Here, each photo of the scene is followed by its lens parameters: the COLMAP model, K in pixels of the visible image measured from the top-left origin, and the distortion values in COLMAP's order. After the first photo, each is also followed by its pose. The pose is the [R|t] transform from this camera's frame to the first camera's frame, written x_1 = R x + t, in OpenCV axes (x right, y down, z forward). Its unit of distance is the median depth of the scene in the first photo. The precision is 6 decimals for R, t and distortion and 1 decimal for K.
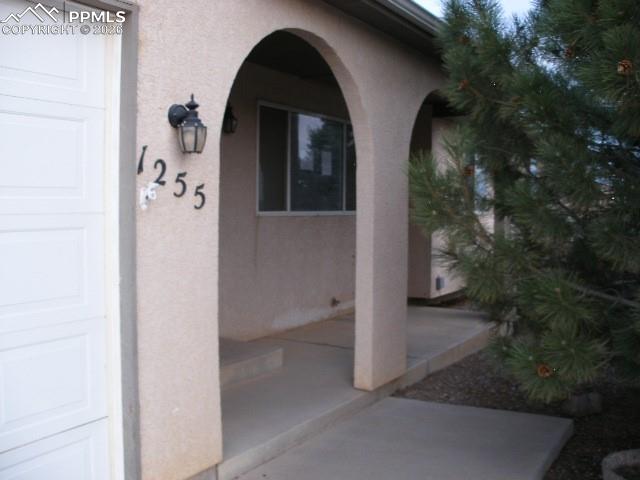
lens RADIAL K [[668.5, 0, 320.0], [0, 668.5, 240.0], [0, 0, 1]] dist [-0.170022, -0.005133]
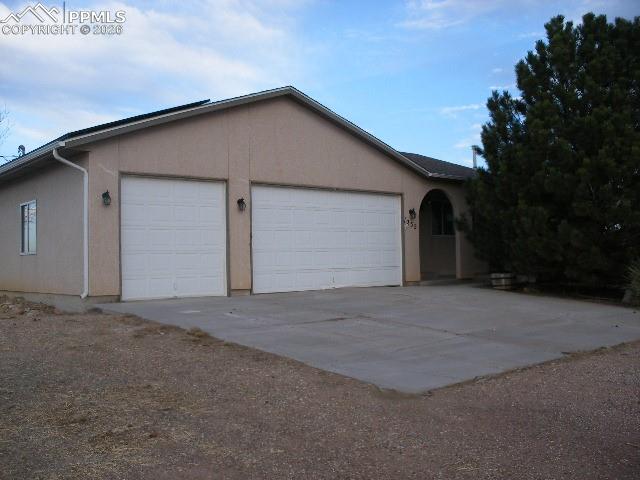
lens RADIAL K [[668.5, 0, 320.0], [0, 668.5, 240.0], [0, 0, 1]] dist [-0.170022, -0.005133]
pose [[0.955460, -0.030194, -0.293573, 0.664522], [0.007397, 0.996890, -0.078456, 0.463840], [0.295028, 0.072790, 0.952712, -4.378129]]
